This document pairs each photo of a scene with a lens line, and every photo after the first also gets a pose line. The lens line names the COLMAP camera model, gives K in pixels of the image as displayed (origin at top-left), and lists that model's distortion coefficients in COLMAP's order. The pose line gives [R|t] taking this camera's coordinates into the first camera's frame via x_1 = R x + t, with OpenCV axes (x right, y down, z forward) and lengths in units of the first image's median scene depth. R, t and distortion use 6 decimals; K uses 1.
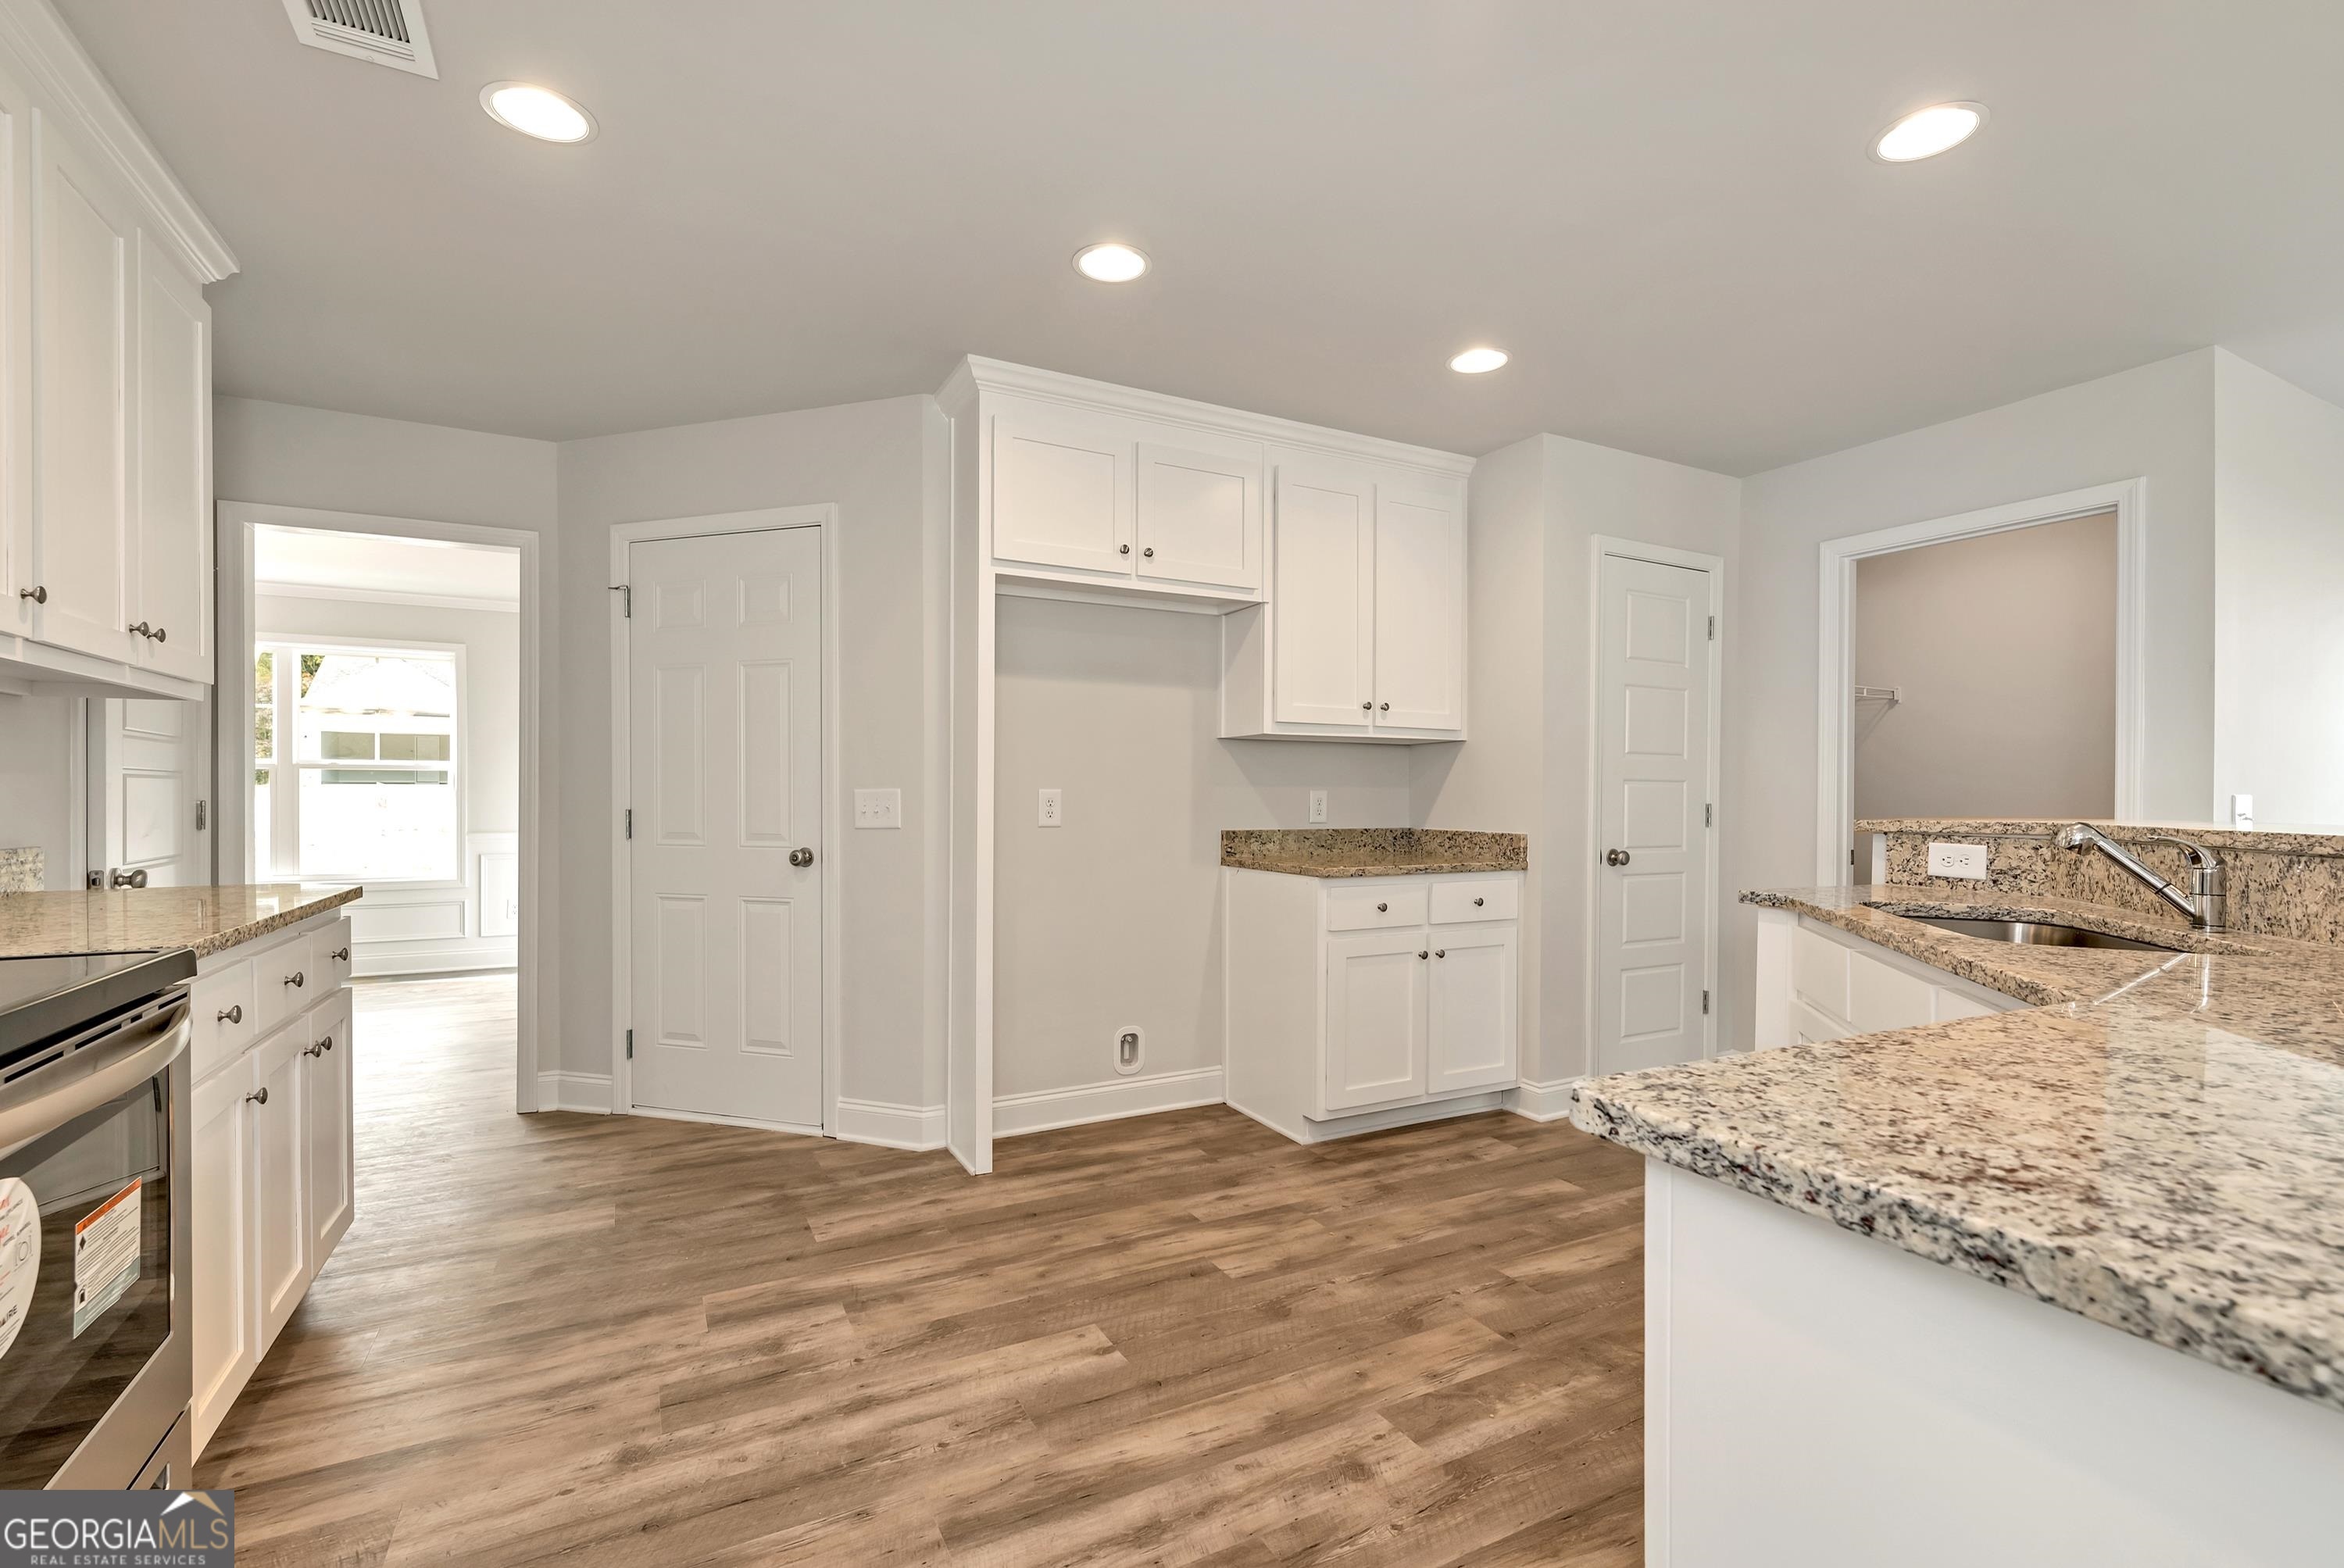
lens RADIAL K [[1026.9, 0, 1167.4], [0, 1026.9, 793.2], [0, 0, 1]] dist [0.000719, -0.000343]
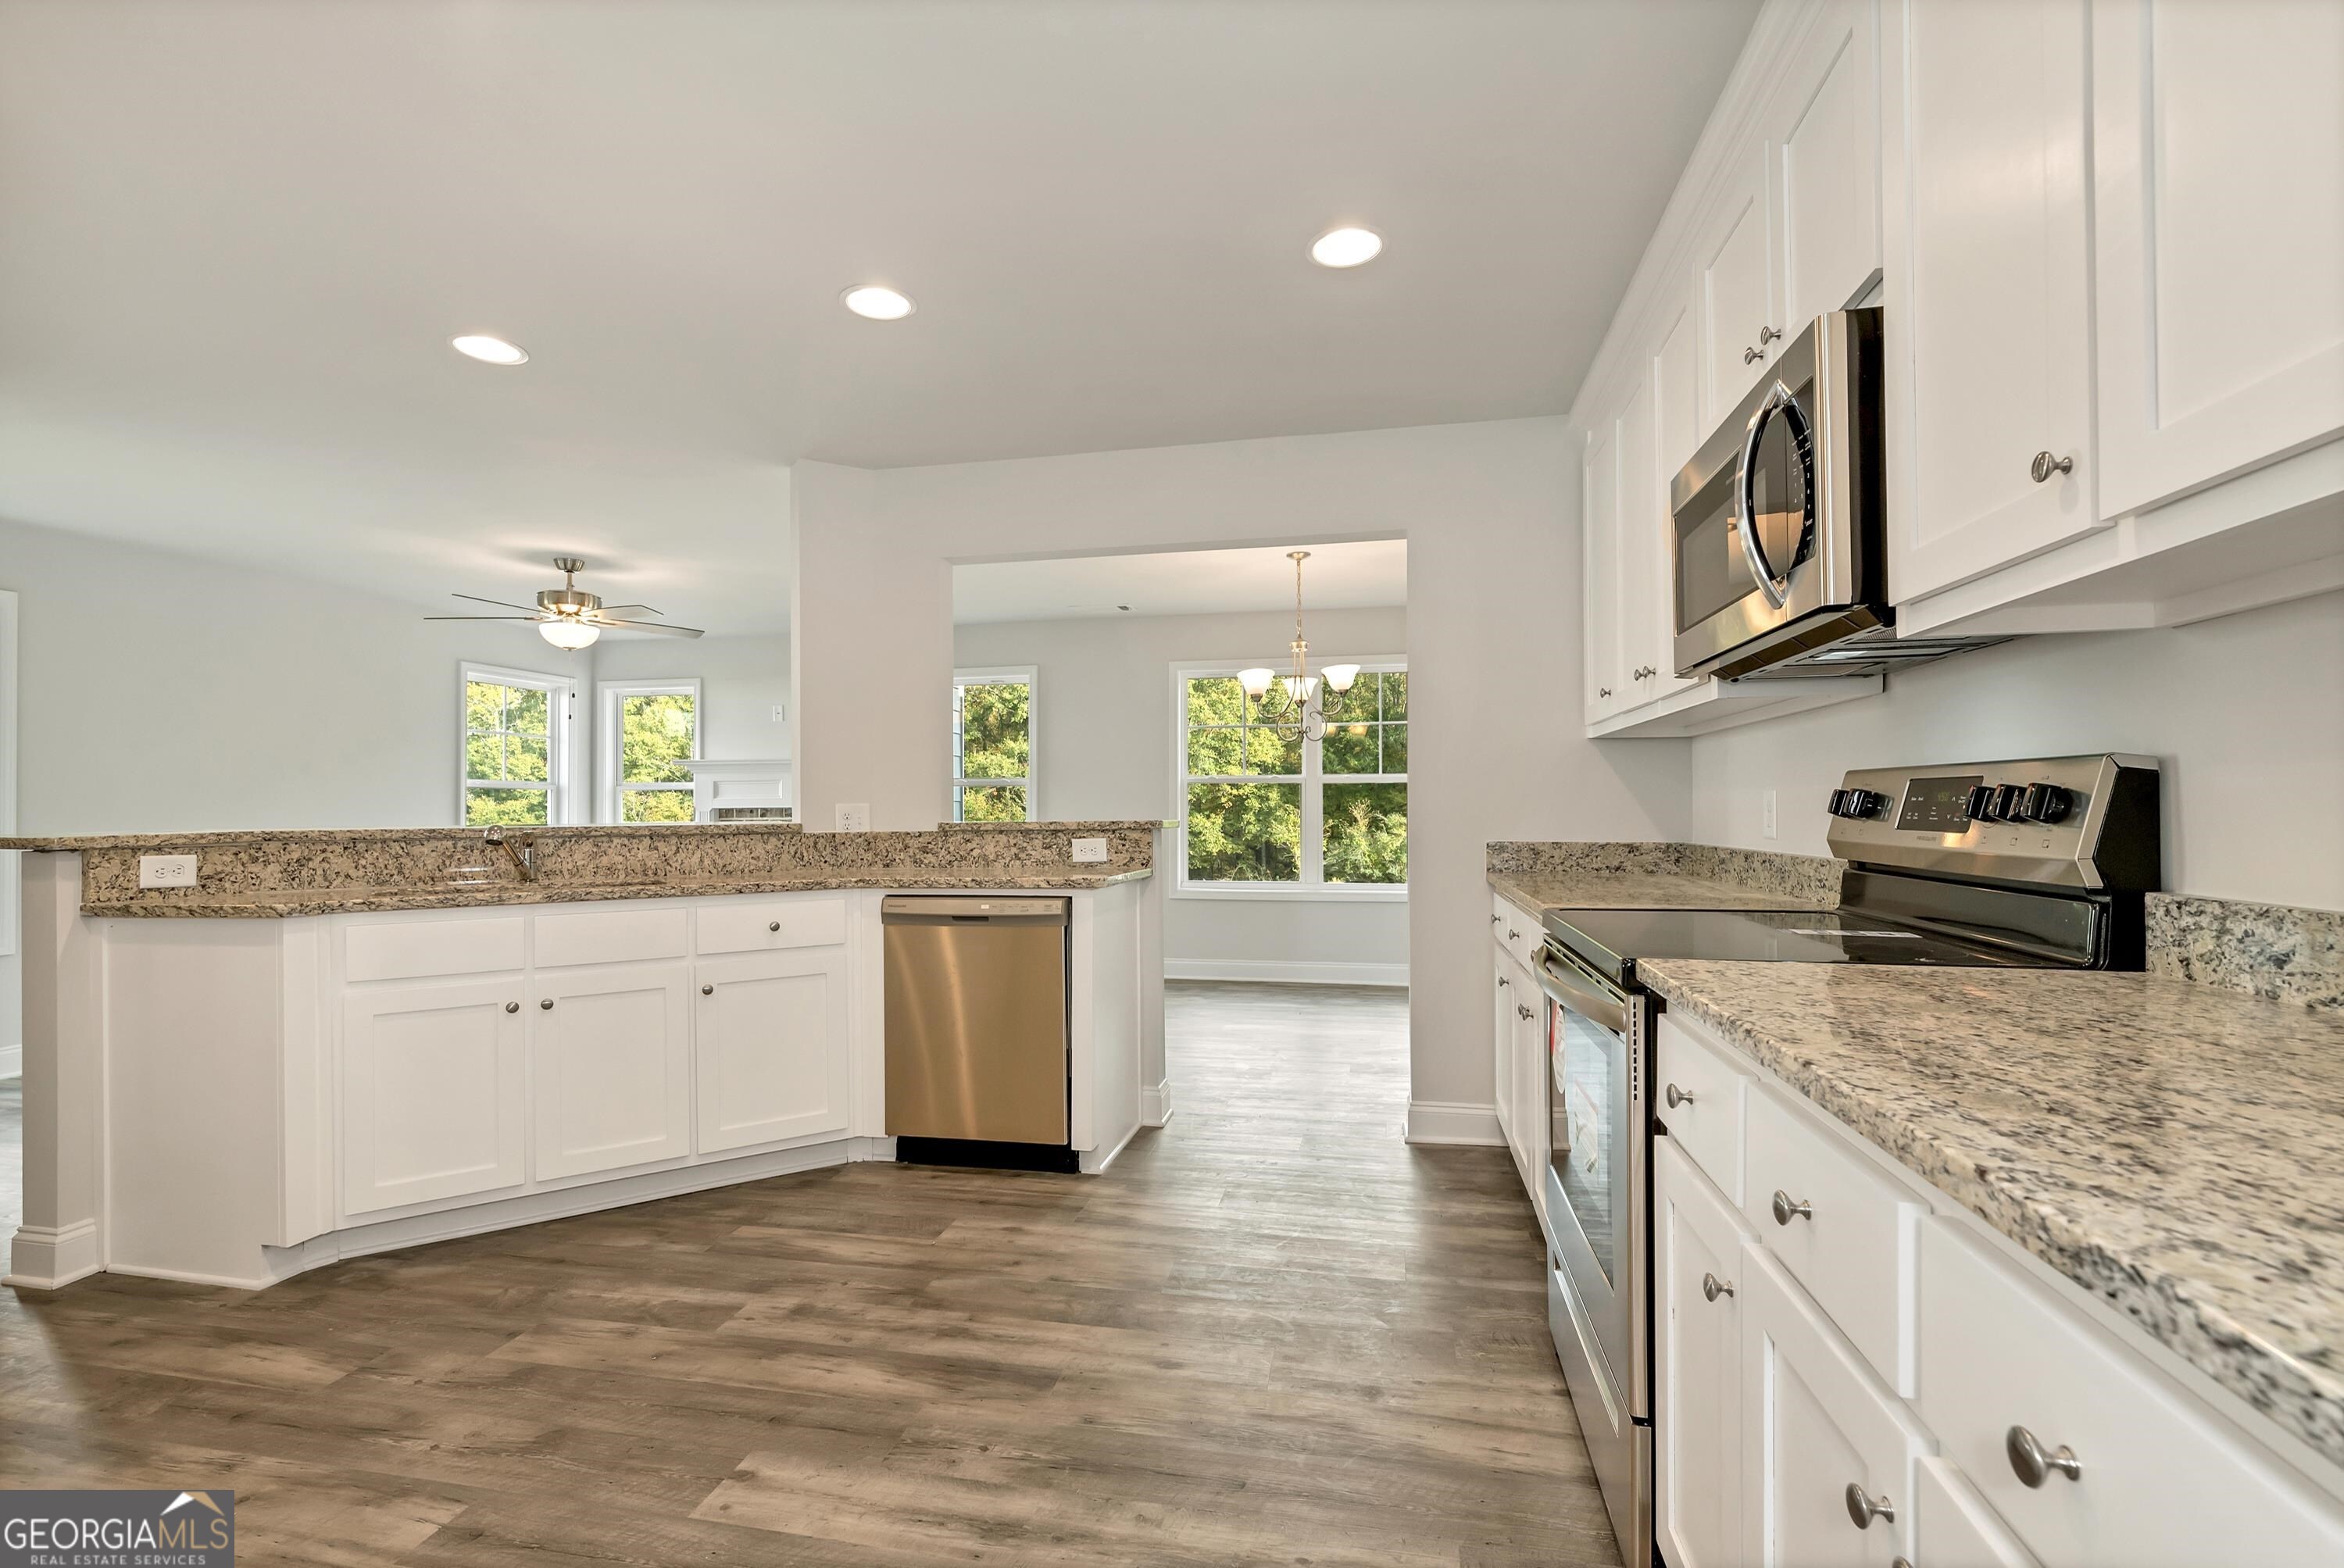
lens RADIAL K [[1026.9, 0, 1174.6], [0, 1026.9, 795.3], [0, 0, 1]] dist [0.000719, -0.000343]
pose [[-0.772192, 0.005902, 0.635362, -0.918020], [0.002790, 0.999979, -0.005899, -0.004435], [-0.635383, -0.002783, -0.772192, 1.509794]]
